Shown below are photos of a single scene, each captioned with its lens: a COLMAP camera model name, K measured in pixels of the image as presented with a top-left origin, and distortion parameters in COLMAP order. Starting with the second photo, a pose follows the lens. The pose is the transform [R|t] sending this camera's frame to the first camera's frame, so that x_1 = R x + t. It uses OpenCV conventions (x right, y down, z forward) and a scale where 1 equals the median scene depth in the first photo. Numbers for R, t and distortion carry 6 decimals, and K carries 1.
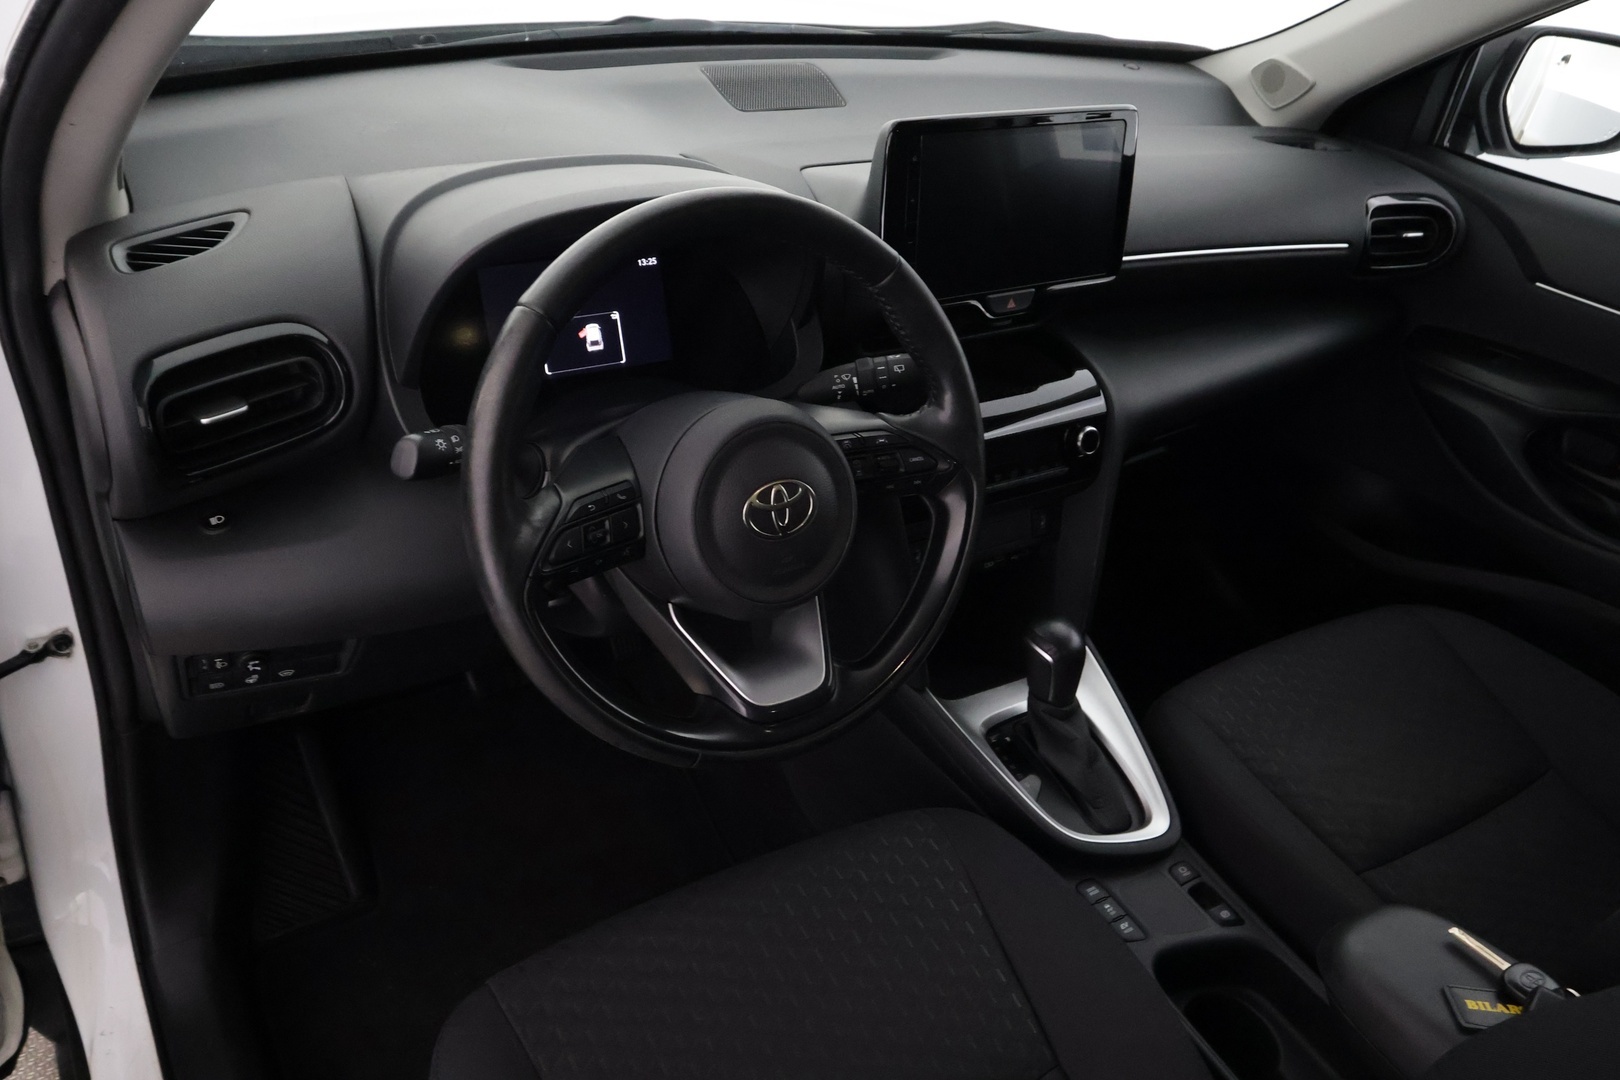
lens RADIAL K [[1281.6, 0, 808.6], [0, 1281.6, 550.2], [0, 0, 1]] dist [-0.002677, -0.019026]
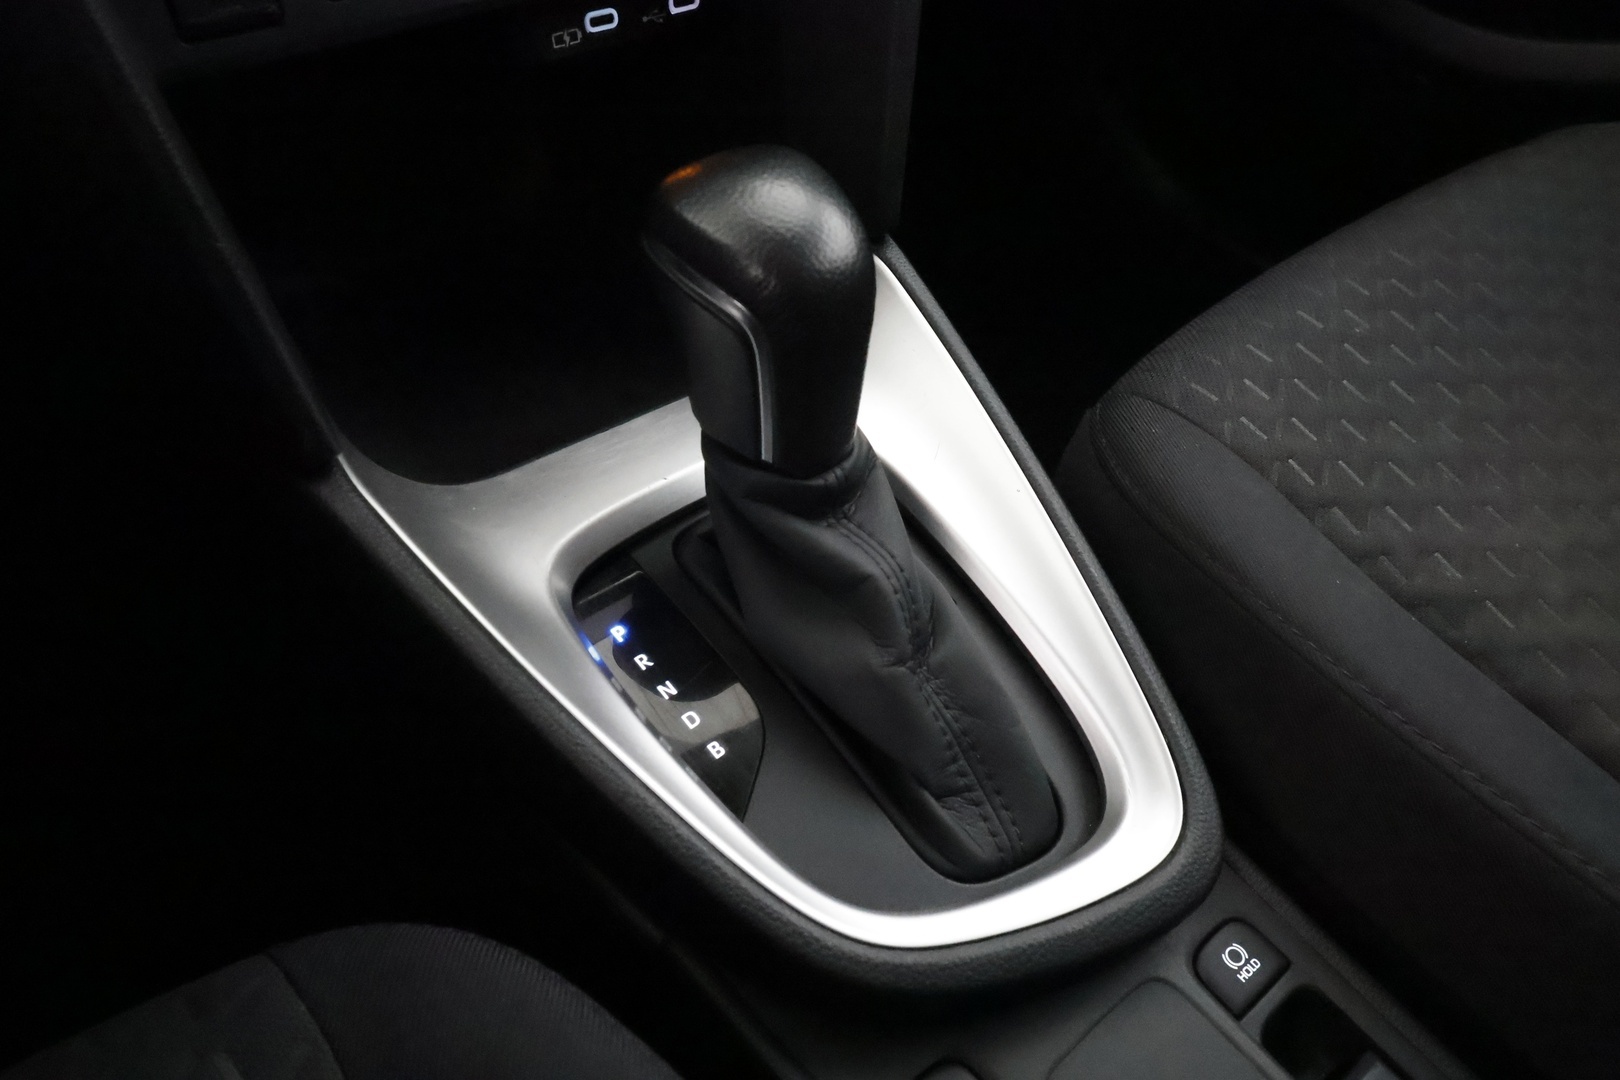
lens RADIAL K [[1281.6, 0, 814.7], [0, 1281.6, 538.6], [0, 0, 1]] dist [-0.002677, -0.019026]
pose [[0.988884, -0.116579, 0.092288, 0.173187], [0.093299, 0.969802, 0.225343, 0.071843], [-0.115771, -0.214228, 0.969899, 0.724453]]
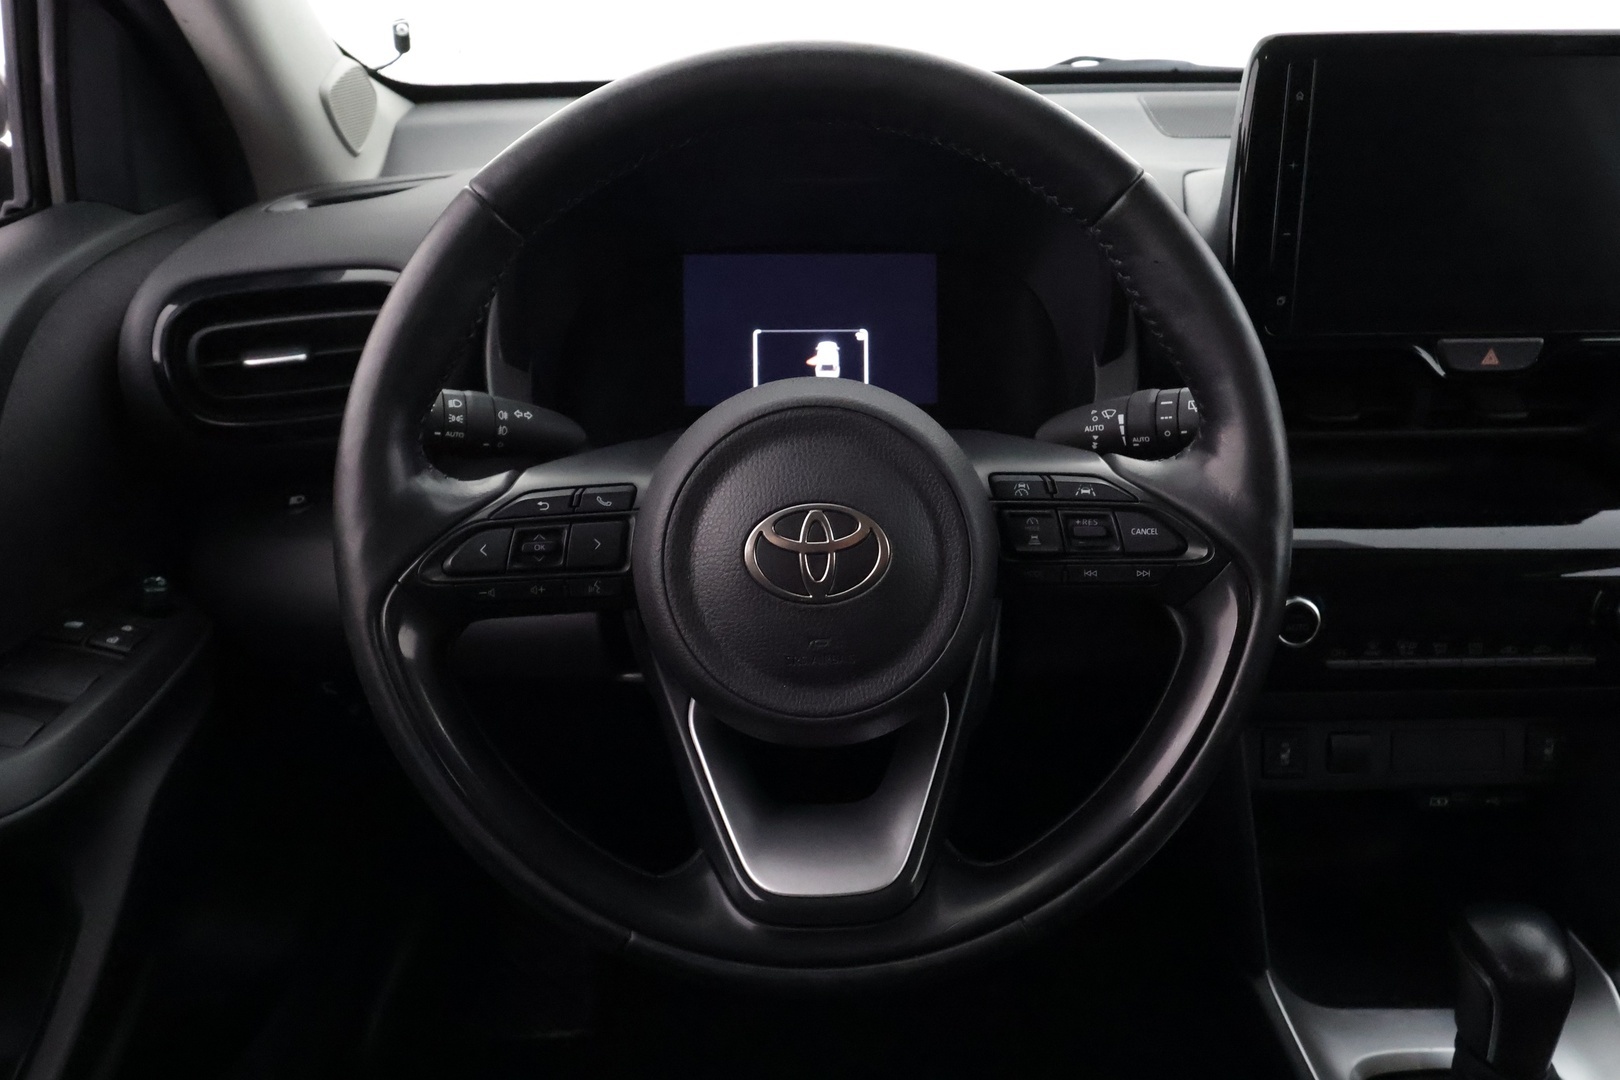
lens RADIAL K [[1220.5, 0, 809.7], [0, 1220.5, 540.1], [0, 0, 1]] dist [-0.006065, 0.001309]
pose [[0.852388, 0.116144, -0.509849, 0.183123], [-0.201596, 0.972639, -0.115469, 0.019170], [0.482488, 0.201207, 0.852479, 0.370646]]
